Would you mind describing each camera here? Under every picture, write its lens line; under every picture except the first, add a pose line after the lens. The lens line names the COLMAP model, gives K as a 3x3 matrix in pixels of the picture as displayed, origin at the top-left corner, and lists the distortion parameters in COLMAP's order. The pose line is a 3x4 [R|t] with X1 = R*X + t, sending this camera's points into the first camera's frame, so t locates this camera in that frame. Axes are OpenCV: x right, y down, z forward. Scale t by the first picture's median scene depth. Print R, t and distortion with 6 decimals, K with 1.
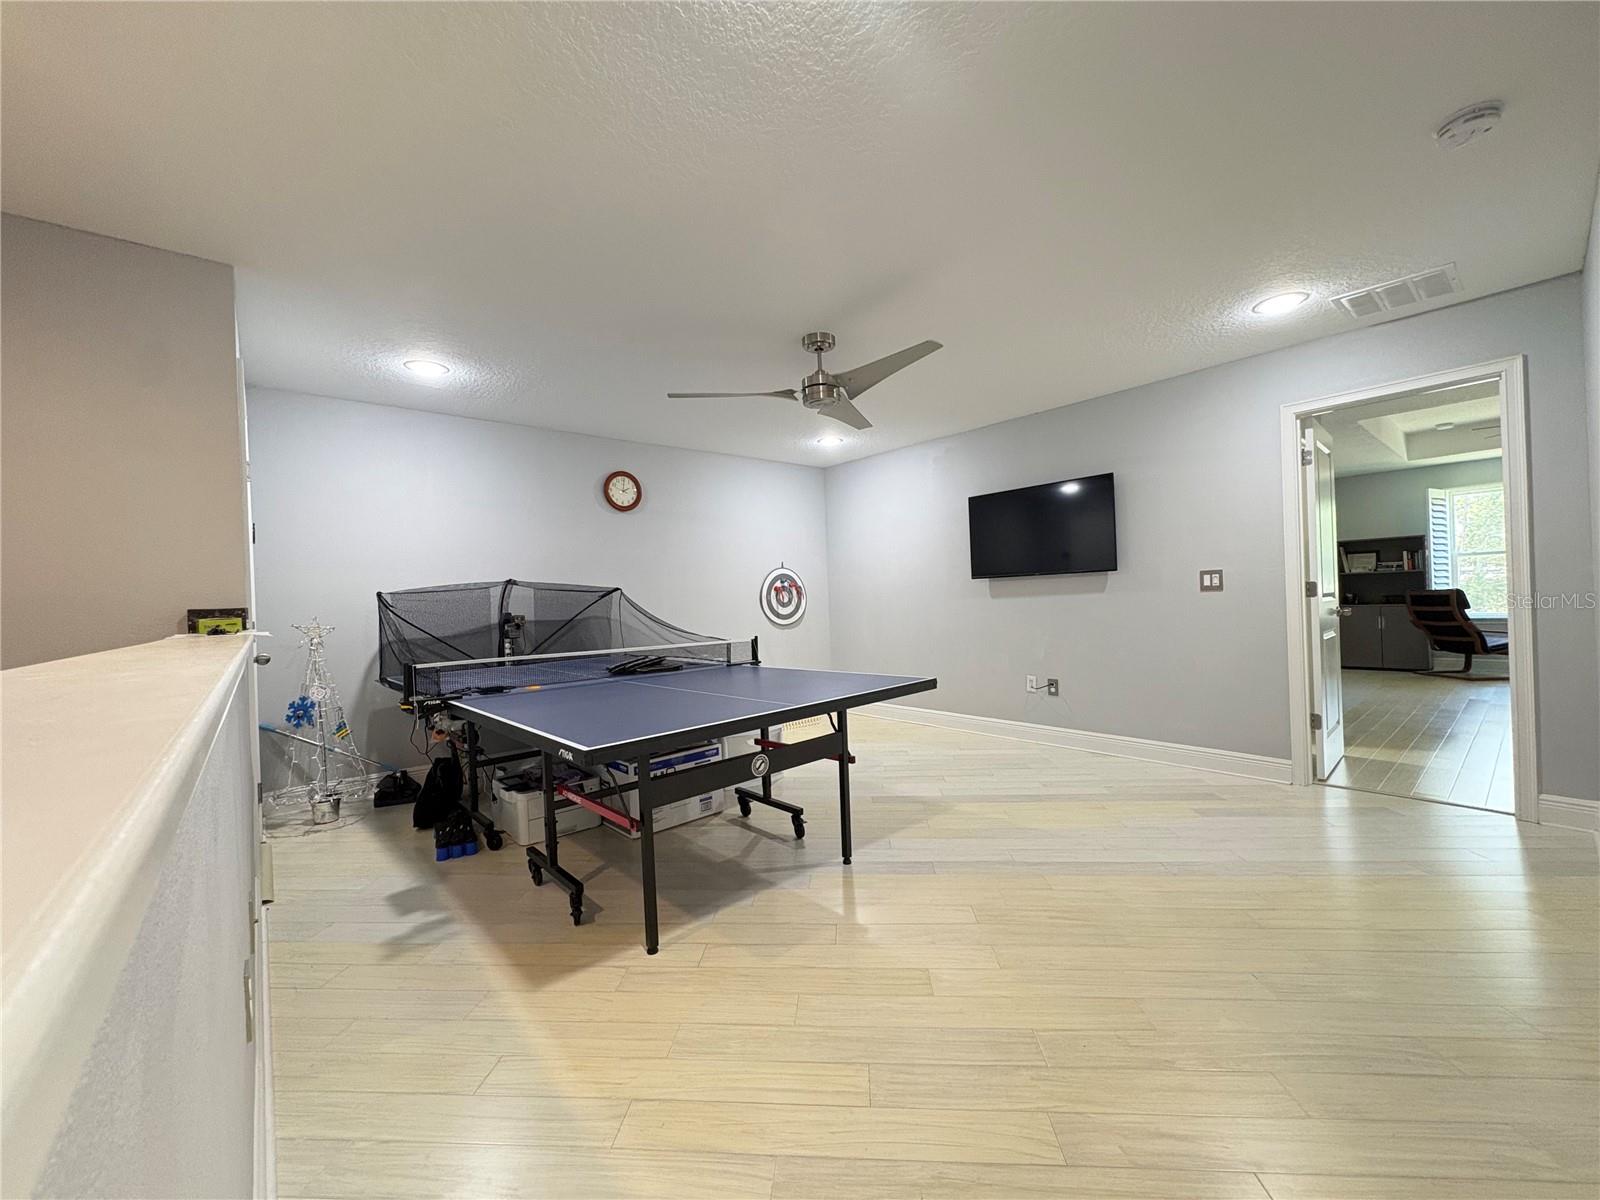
lens RADIAL K [[636.6, 0, 800.0], [0, 636.6, 600.0], [0, 0, 1]] dist [0.002677, -0.000357]
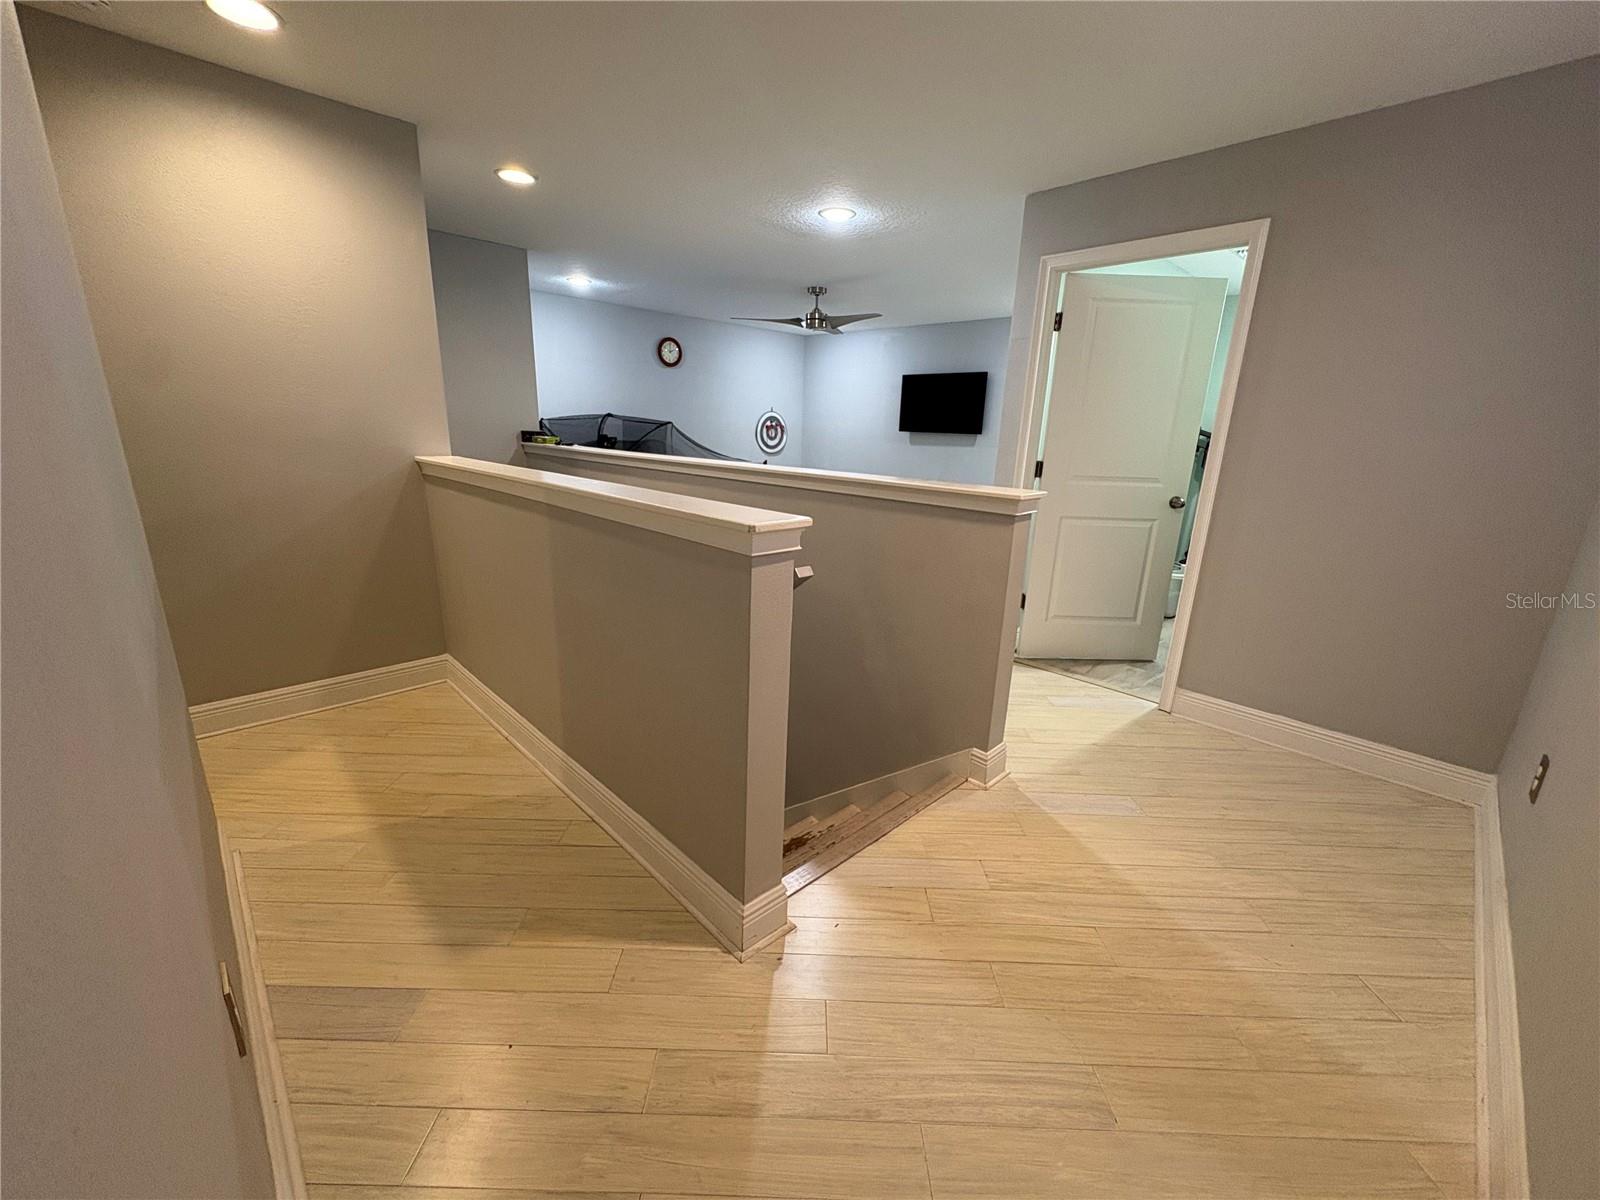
lens RADIAL K [[636.6, 0, 800.0], [0, 636.6, 600.0], [0, 0, 1]] dist [0.002677, -0.000357]
pose [[0.995413, 0.047210, 0.083207, -0.078857], [-0.067553, 0.962722, 0.261921, -0.027360], [-0.067740, -0.266341, 0.961496, -0.580199]]
